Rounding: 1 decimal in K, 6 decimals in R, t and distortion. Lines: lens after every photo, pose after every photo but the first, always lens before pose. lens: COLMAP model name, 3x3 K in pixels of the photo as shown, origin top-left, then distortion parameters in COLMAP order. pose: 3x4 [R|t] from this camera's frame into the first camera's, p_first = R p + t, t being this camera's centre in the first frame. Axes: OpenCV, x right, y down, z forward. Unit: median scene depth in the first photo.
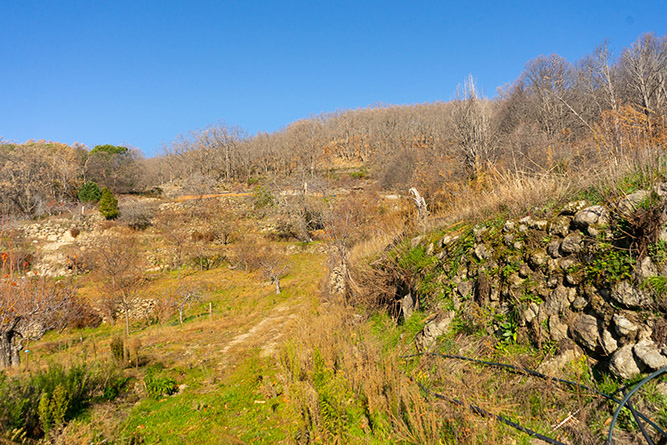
lens RADIAL K [[537.3, 0, 332.6], [0, 537.3, 221.6], [0, 0, 1]] dist [0.000173, 0.001825]
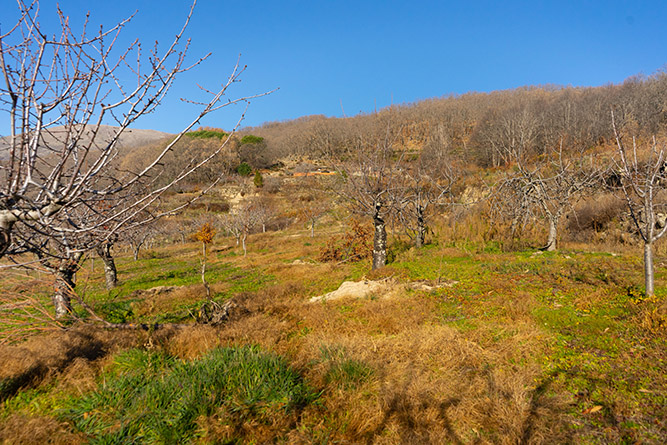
lens RADIAL K [[537.3, 0, 333.7], [0, 537.3, 222.7], [0, 0, 1]] dist [0.000173, 0.001825]
pose [[0.978327, 0.052608, -0.200272, 0.217934], [-0.035852, 0.995616, 0.086396, -0.049632], [0.203940, -0.077343, 0.975924, -0.759445]]
